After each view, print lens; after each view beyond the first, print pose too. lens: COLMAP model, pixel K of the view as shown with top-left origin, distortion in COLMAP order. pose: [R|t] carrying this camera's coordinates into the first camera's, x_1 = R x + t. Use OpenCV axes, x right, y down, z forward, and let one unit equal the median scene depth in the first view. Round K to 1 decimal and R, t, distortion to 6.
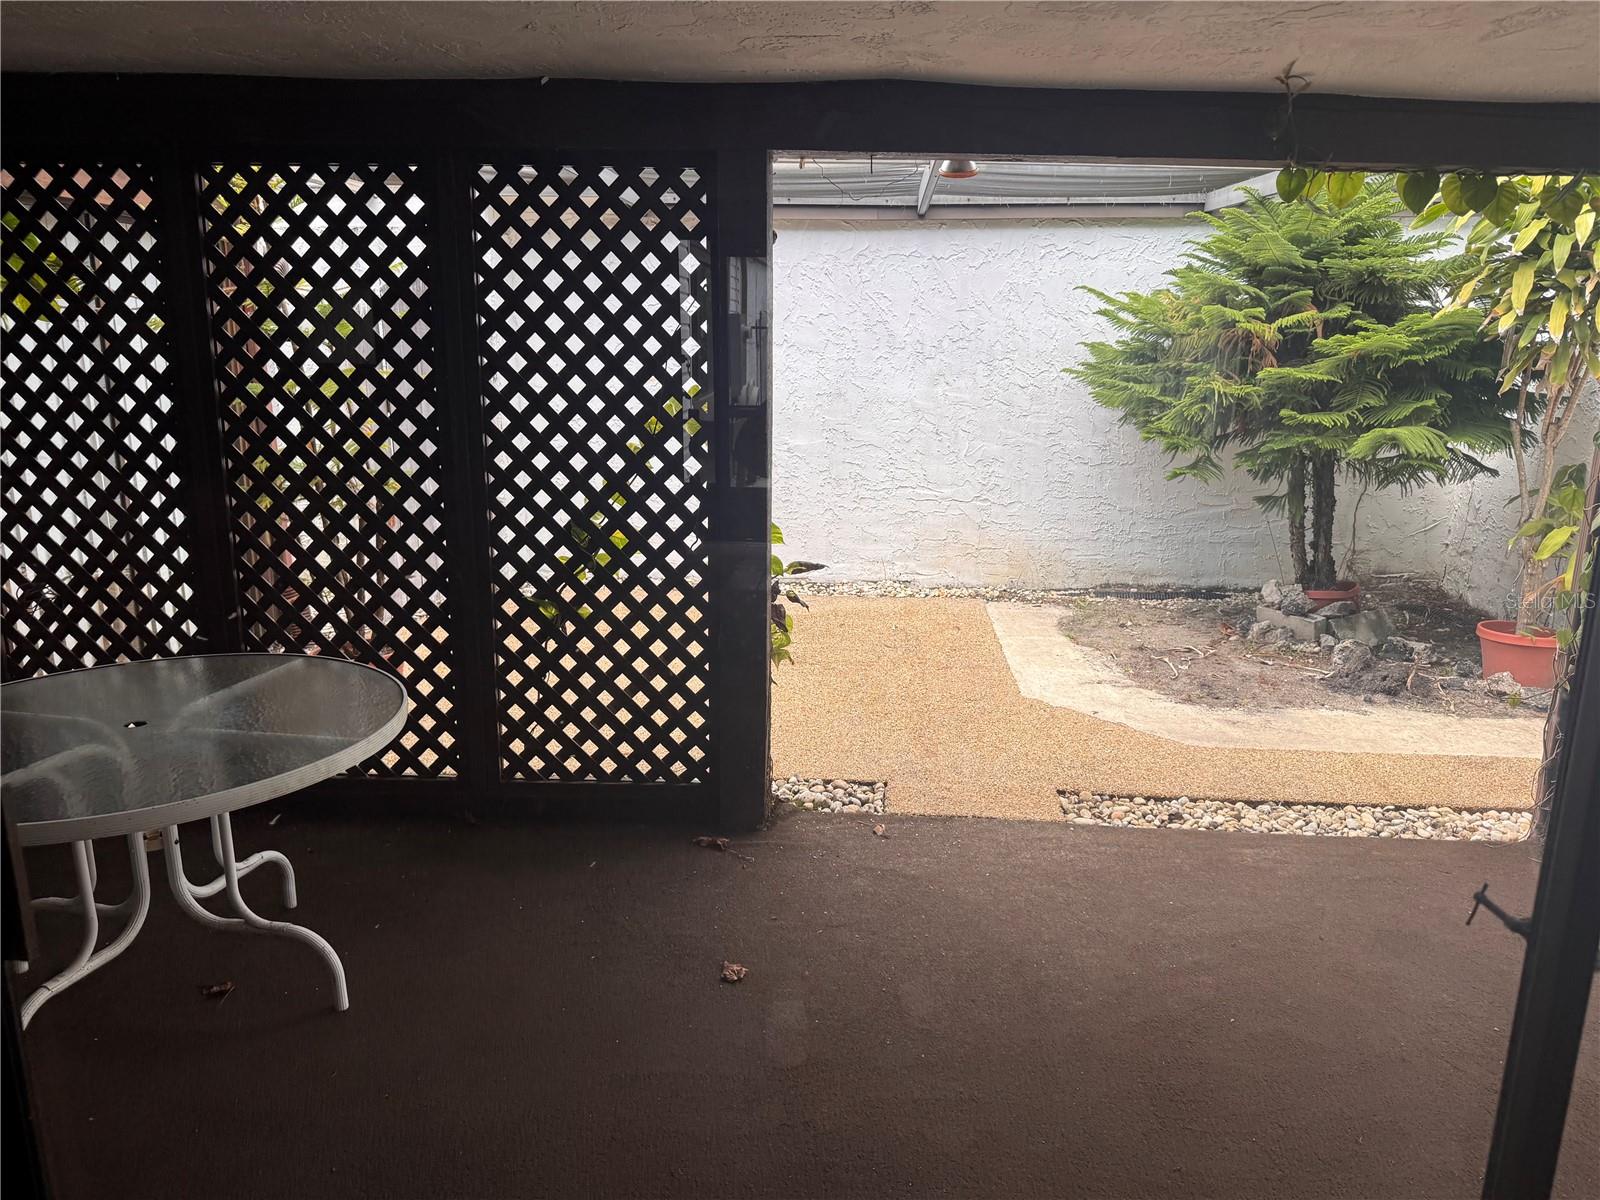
lens RADIAL K [[1128.7, 0, 794.7], [0, 1128.7, 598.9], [0, 0, 1]] dist [0.117013, -0.219135]
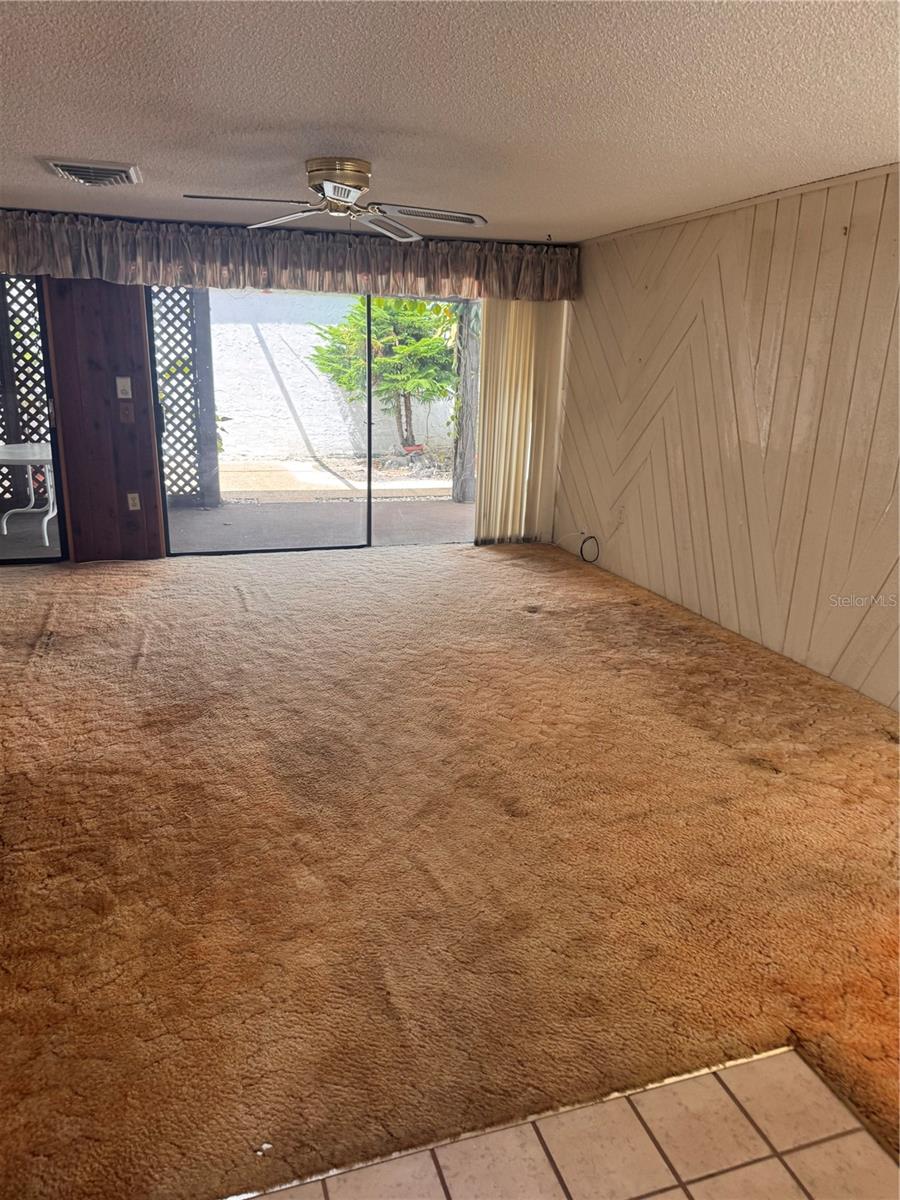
lens RADIAL K [[843.9, 0, 450.0], [0, 843.9, 600.0], [0, 0, 1]] dist [0.126882, -0.143261]
pose [[0.925870, -0.091197, 0.366671, -0.260076], [0.064001, 0.994265, 0.085684, 0.241980], [-0.372382, -0.055865, 0.926397, -1.128888]]
